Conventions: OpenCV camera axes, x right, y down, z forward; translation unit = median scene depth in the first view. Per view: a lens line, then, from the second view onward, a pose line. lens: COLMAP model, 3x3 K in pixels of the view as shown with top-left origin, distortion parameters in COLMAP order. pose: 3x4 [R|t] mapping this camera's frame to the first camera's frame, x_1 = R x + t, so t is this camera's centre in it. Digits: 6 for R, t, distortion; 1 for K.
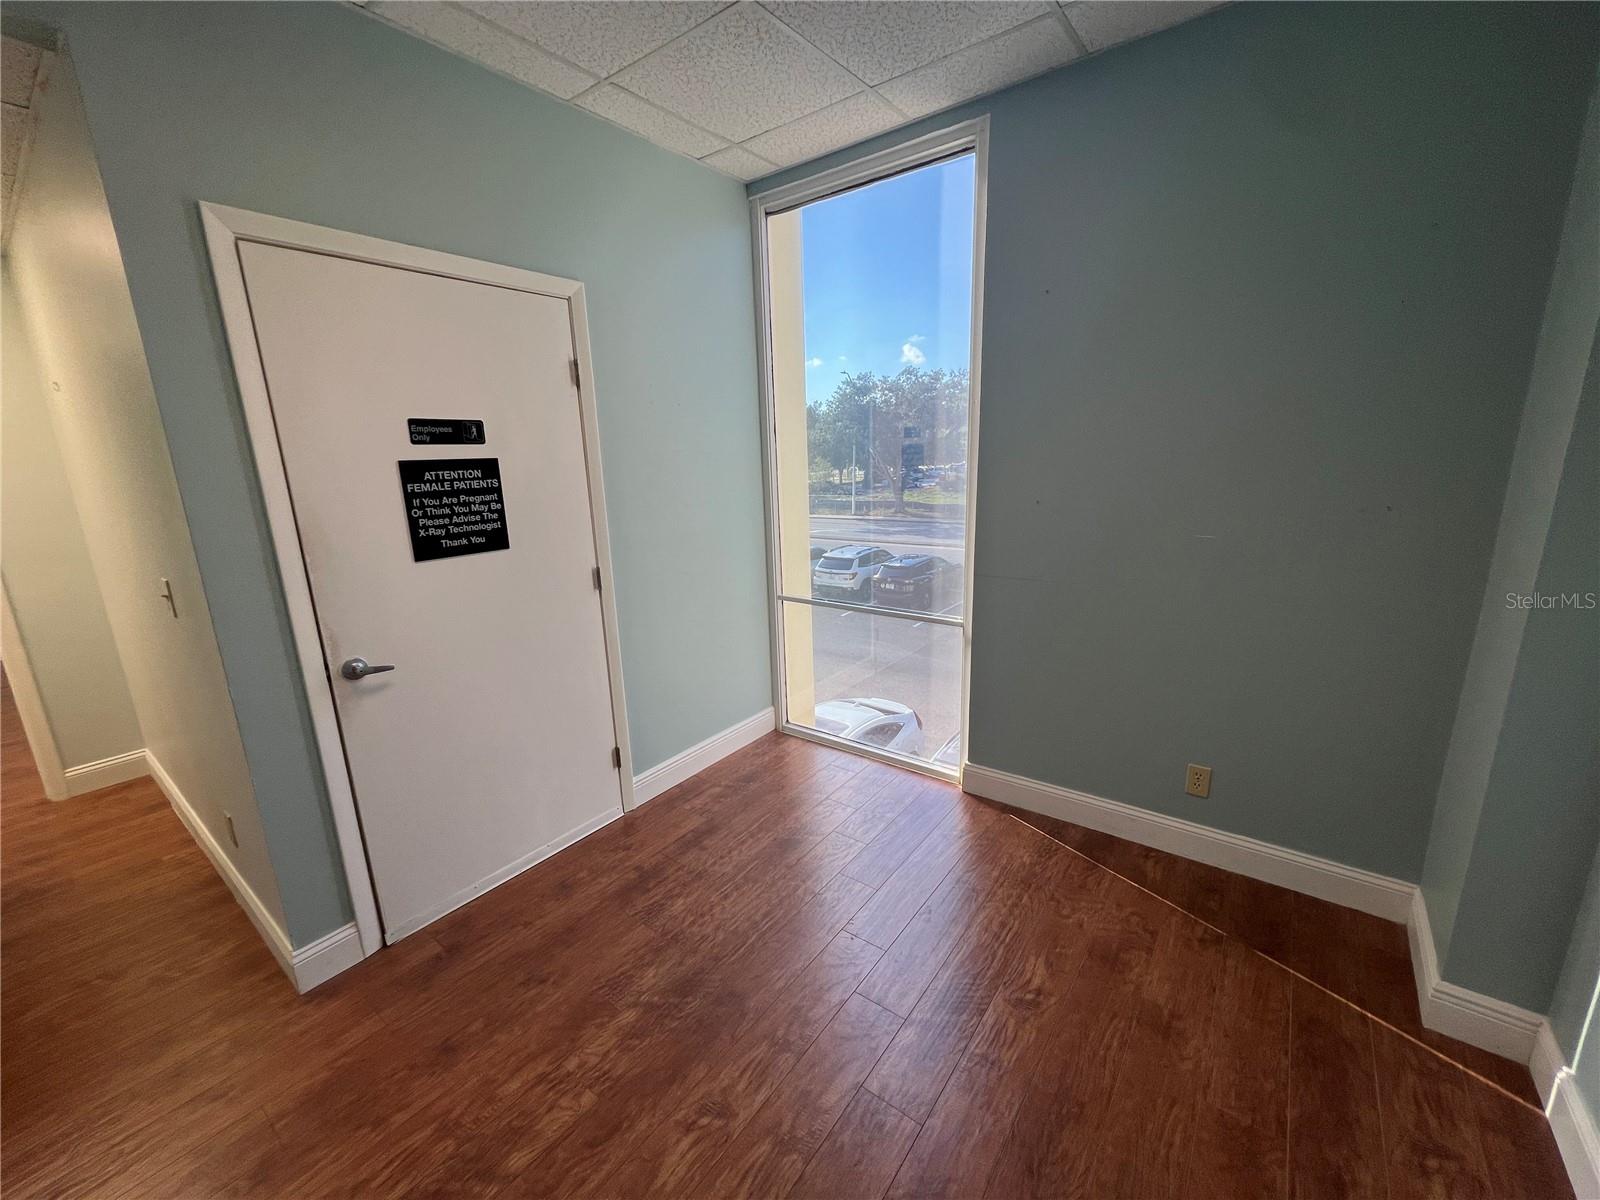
lens RADIAL K [[637.2, 0, 800.3], [0, 637.2, 600.6], [0, 0, 1]] dist [-0.000158, -0.000198]
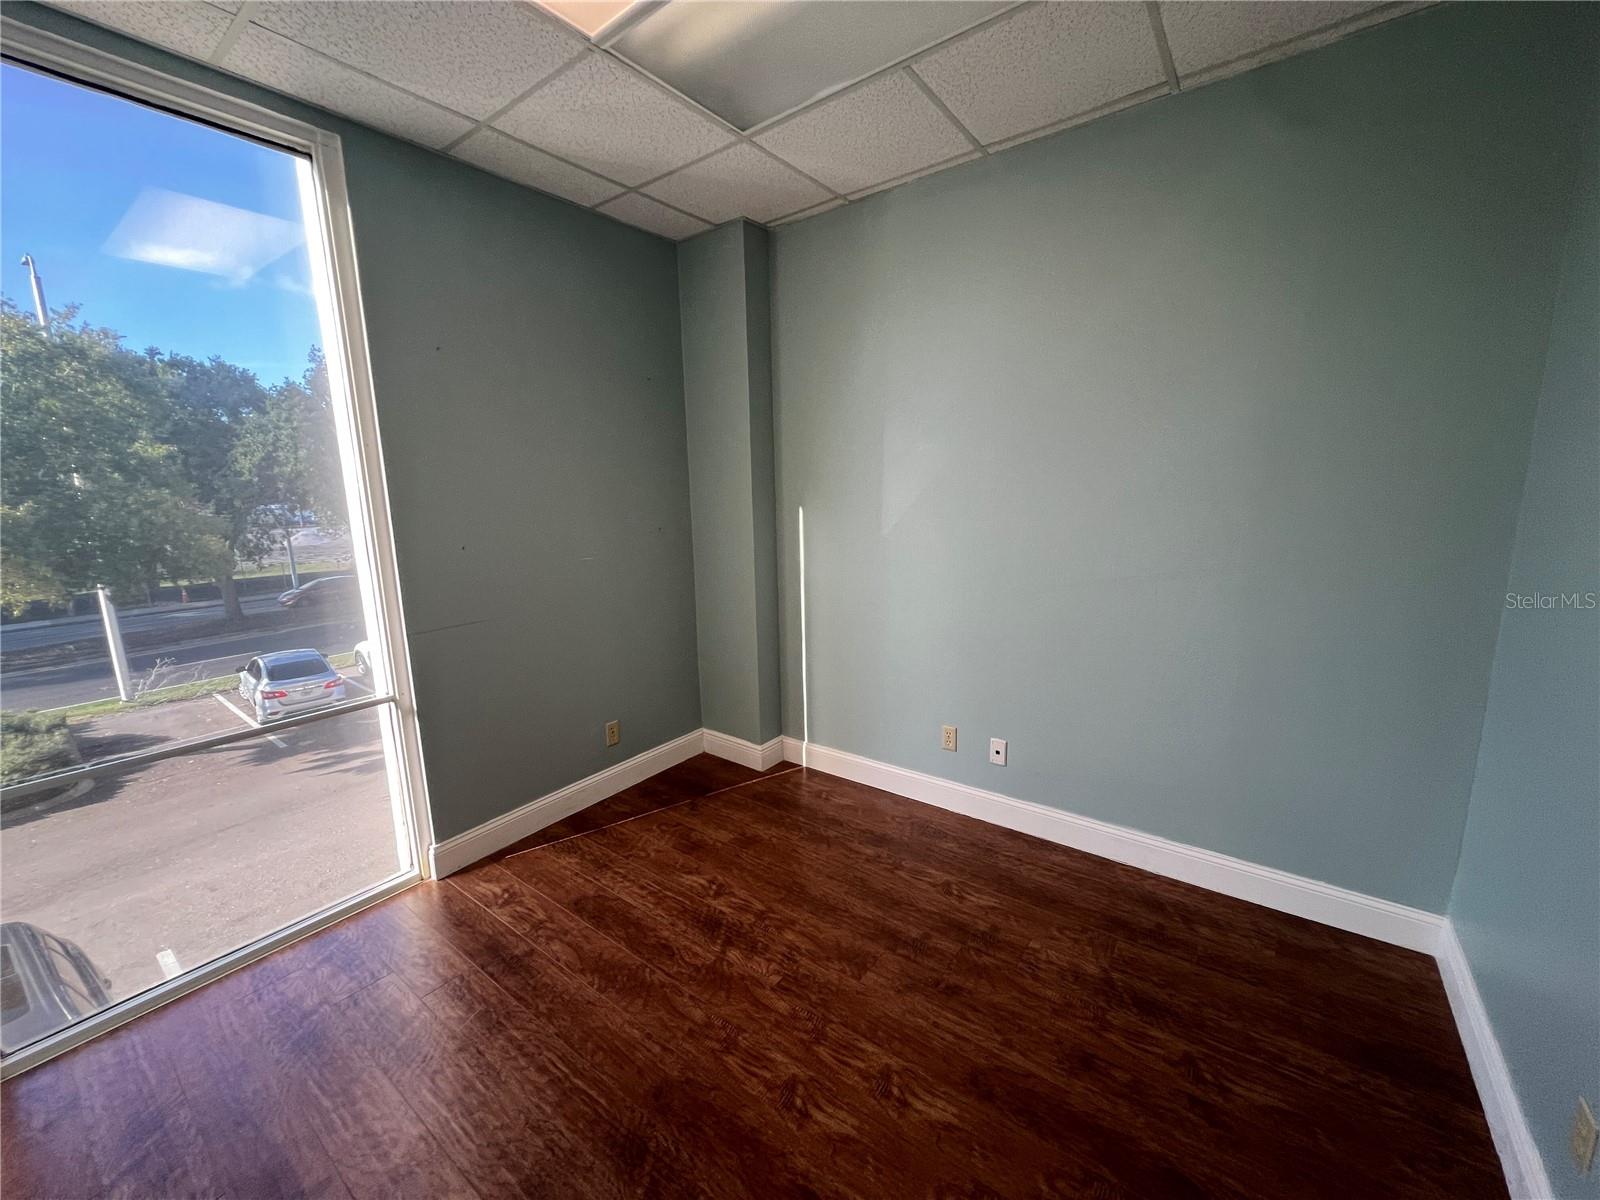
lens RADIAL K [[637.2, 0, 801.1], [0, 637.2, 601.2], [0, 0, 1]] dist [-0.000158, -0.000198]
pose [[-0.011178, -0.146477, 0.989151, -0.891396], [0.249084, 0.957623, 0.144623, -0.114466], [-0.968417, 0.247998, 0.025781, 0.626850]]
